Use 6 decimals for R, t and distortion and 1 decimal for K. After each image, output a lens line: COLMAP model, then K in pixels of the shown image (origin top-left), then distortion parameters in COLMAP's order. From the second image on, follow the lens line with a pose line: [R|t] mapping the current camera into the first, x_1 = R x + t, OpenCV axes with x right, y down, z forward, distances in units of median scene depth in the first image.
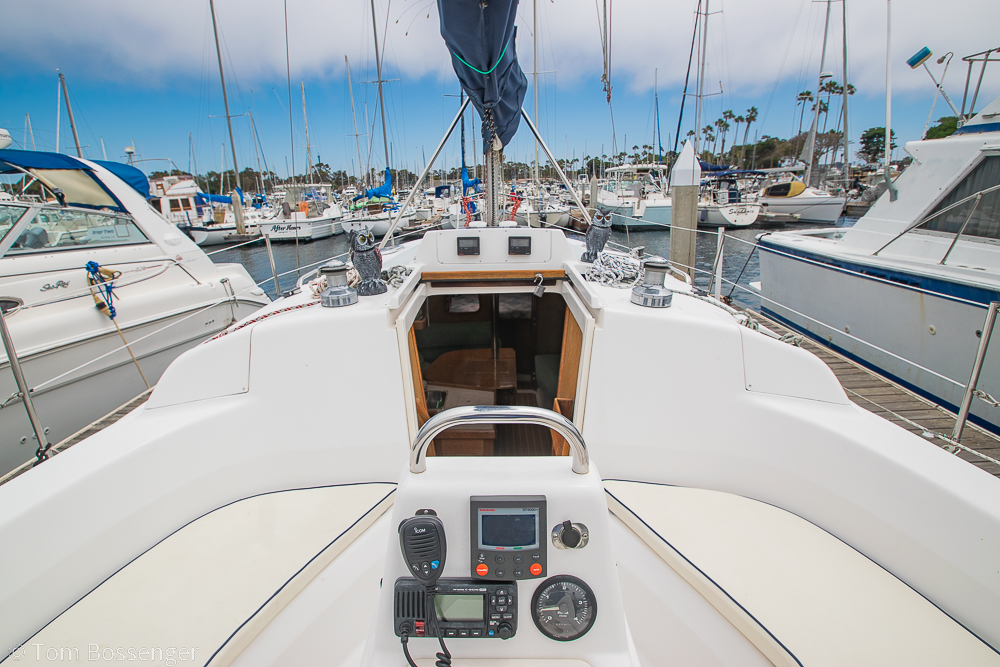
lens RADIAL K [[508.5, 0, 481.5], [0, 508.5, 338.0], [0, 0, 1]] dist [-0.013430, -0.000706]
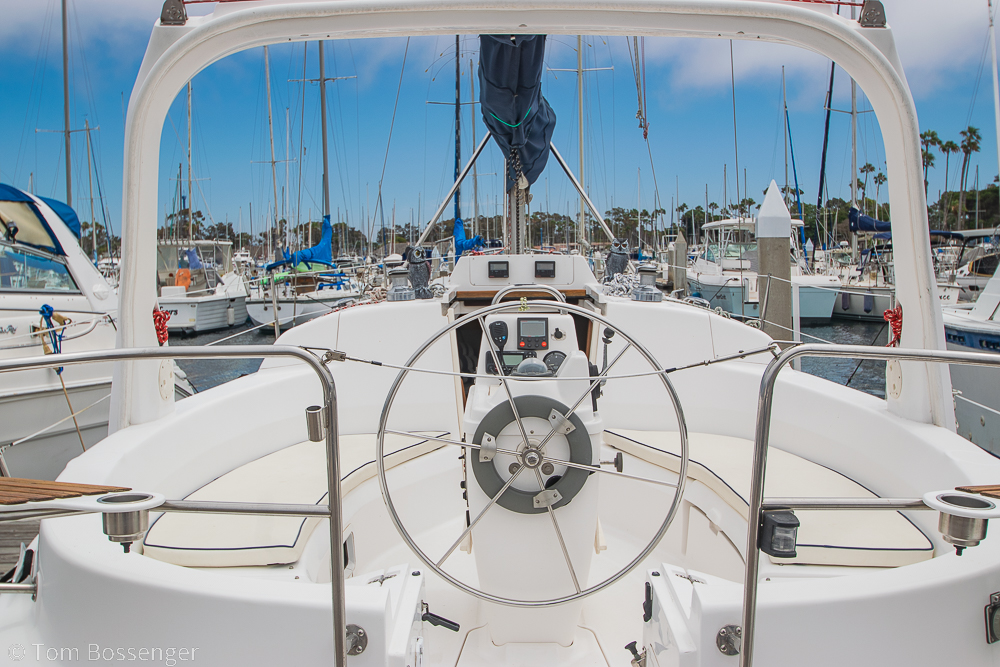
lens RADIAL K [[999.3, 0, 478.5], [0, 999.3, 336.0], [0, 0, 1]] dist [-0.077161, 0.007797]
pose [[0.999841, 0.017085, -0.005175, -0.031091], [-0.017788, 0.977929, -0.208181, 0.234246], [0.001504, 0.208240, 0.978077, -0.621091]]
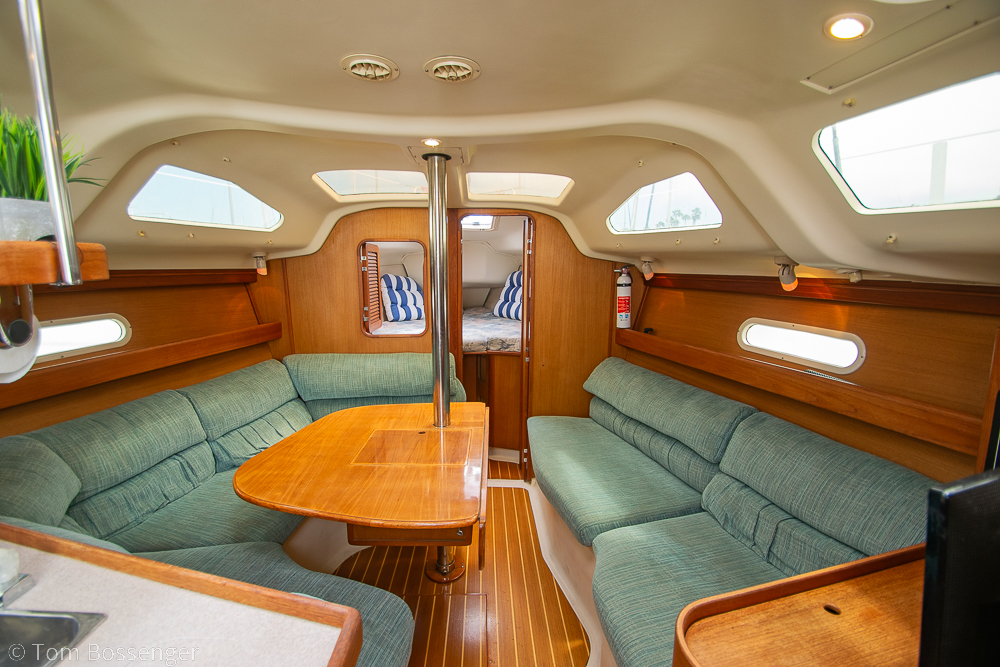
lens RADIAL K [[438.2, 0, 487.1], [0, 438.2, 338.8], [0, 0, 1]] dist [0.011340, -0.015597]
pose [[0.999180, 0.018399, 0.036070, 0.060227], [-0.013448, 0.991026, -0.132993, 0.019157], [-0.038193, 0.132399, 0.990460, 0.721875]]
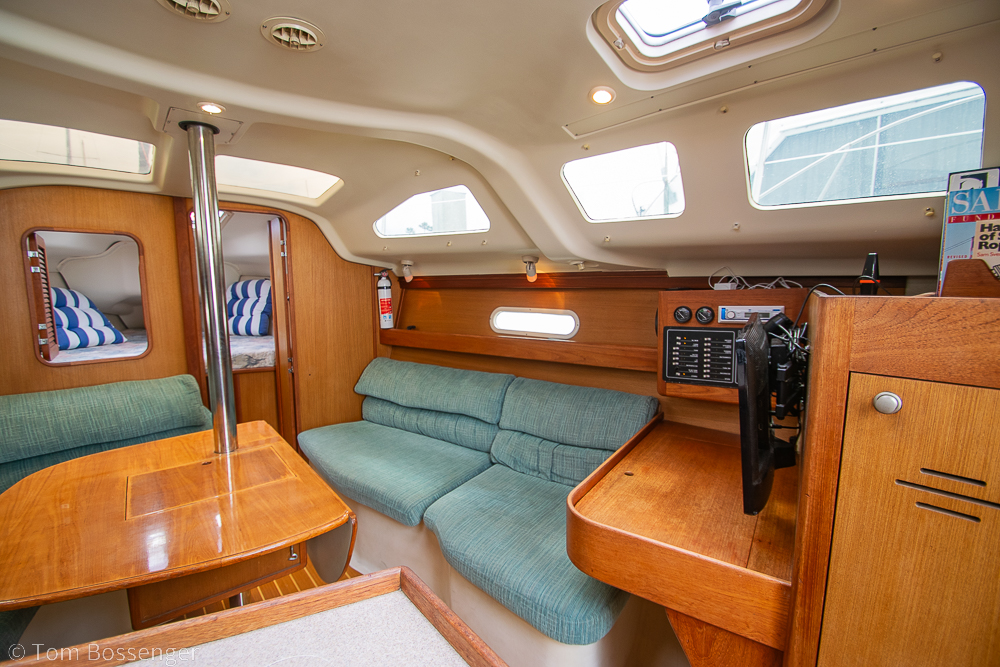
lens RADIAL K [[438.2, 0, 487.1], [0, 438.2, 338.8], [0, 0, 1]] dist [0.011340, -0.015597]
pose [[0.754679, -0.060472, 0.653302, -0.038339], [0.183288, 0.975530, -0.121432, 0.040446], [-0.629973, 0.211385, 0.747296, 0.743793]]
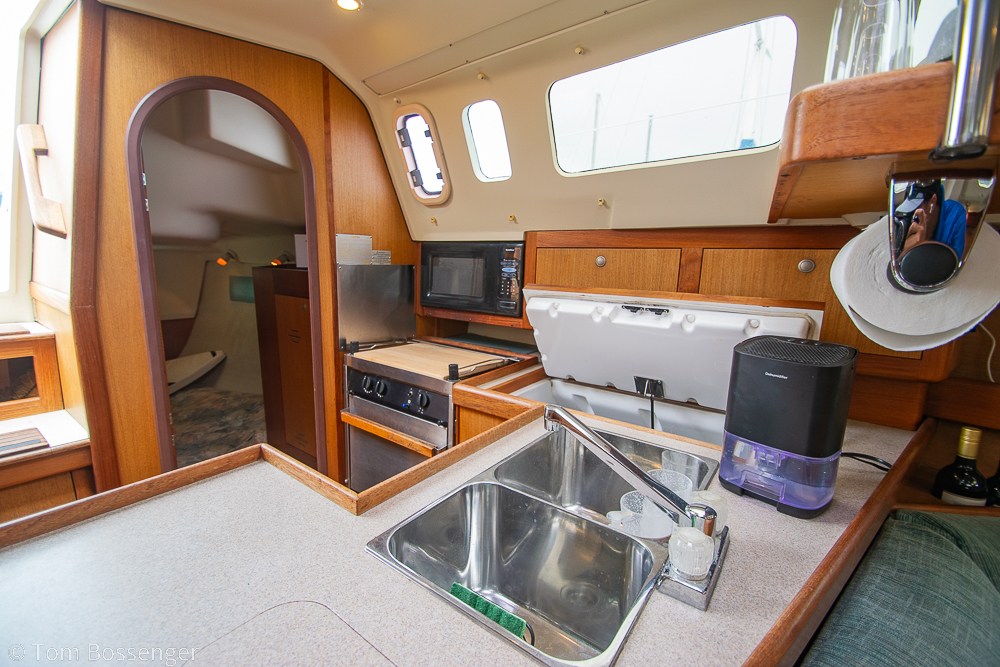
lens RADIAL K [[438.2, 0, 487.1], [0, 438.2, 338.8], [0, 0, 1]] dist [0.011340, -0.015597]
pose [[-0.582356, 0.152413, -0.798519, 0.014707], [-0.252025, 0.900022, 0.355588, 0.000966], [0.772881, 0.408326, -0.485721, 0.875695]]
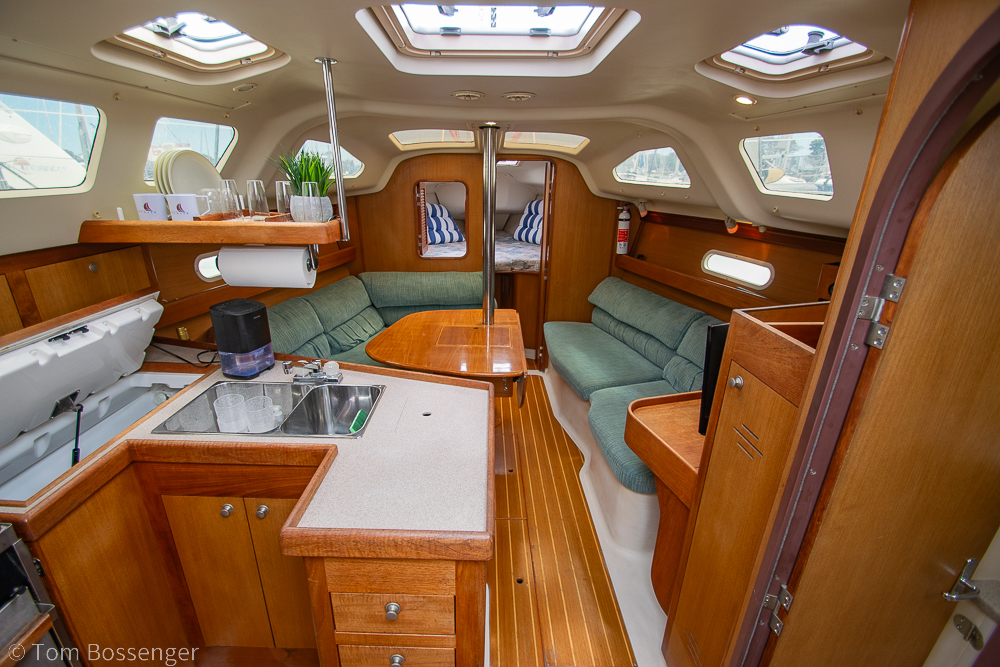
lens RADIAL K [[438.2, 0, 487.1], [0, 438.2, 338.8], [0, 0, 1]] dist [0.011340, -0.015597]
pose [[0.999192, 0.022189, 0.033519, 0.009500], [-0.024005, 0.998209, 0.054801, 0.034389], [-0.032243, -0.055561, 0.997935, 0.538606]]
